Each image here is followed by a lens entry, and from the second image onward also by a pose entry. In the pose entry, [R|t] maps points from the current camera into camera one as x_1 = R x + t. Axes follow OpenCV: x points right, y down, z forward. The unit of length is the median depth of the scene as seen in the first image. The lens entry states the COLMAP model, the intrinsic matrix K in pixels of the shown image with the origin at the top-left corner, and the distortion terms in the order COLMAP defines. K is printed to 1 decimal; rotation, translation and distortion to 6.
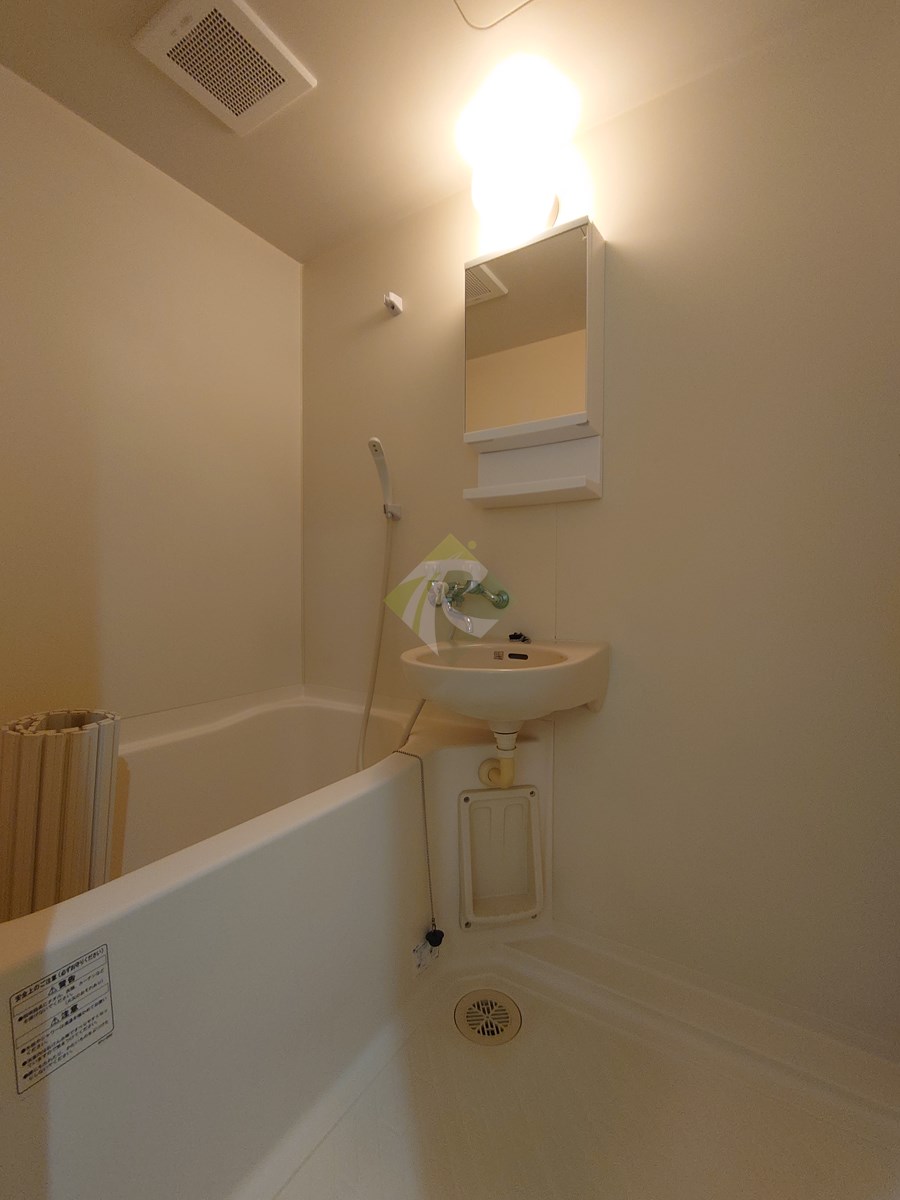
lens RADIAL K [[517.1, 0, 454.2], [0, 517.1, 612.9], [0, 0, 1]] dist [0.001461, -0.000170]
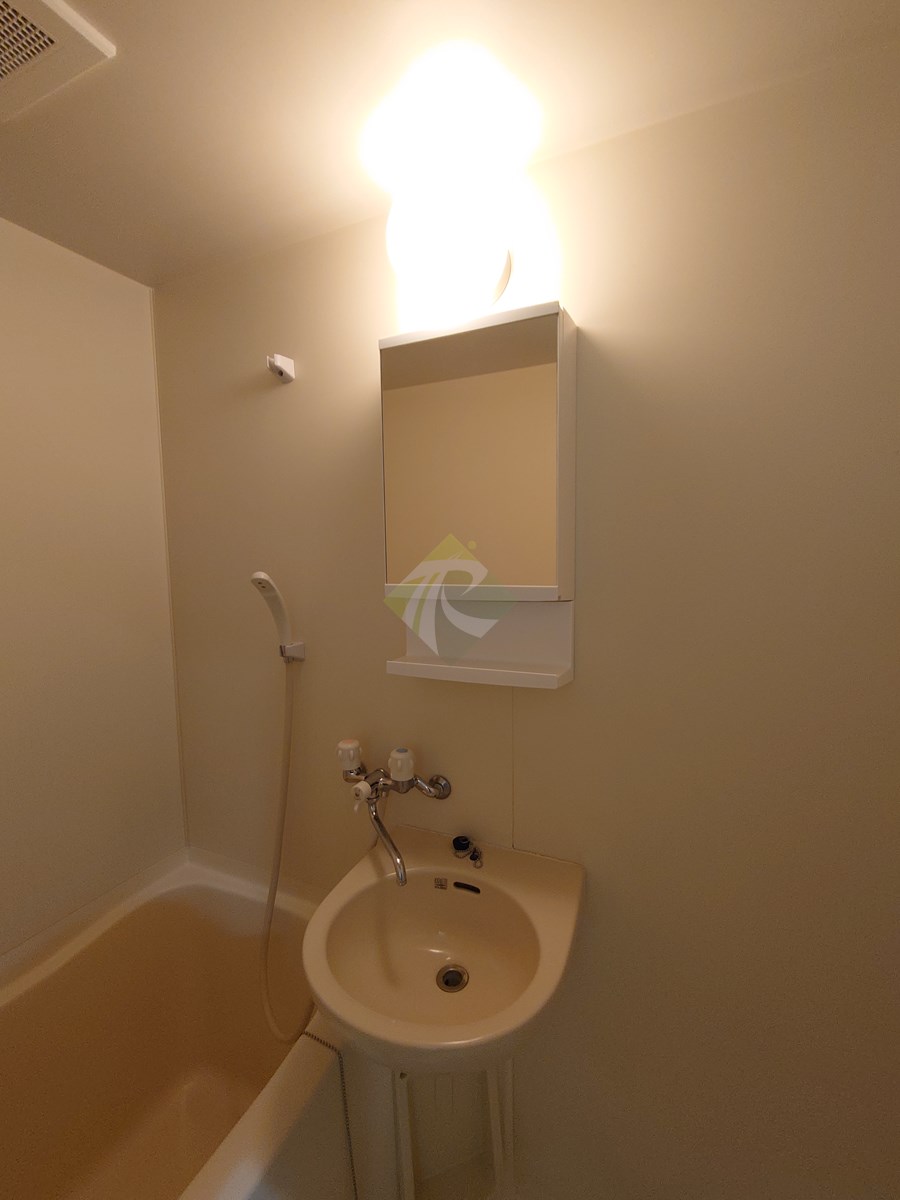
lens RADIAL K [[512.7, 0, 446.5], [0, 512.7, 605.7], [0, 0, 1]] dist [0.007970, -0.000829]
pose [[0.991898, -0.030855, 0.123229, 0.014578], [0.022732, 0.997508, 0.066784, -0.362007], [-0.124982, -0.063442, 0.990129, 0.280358]]
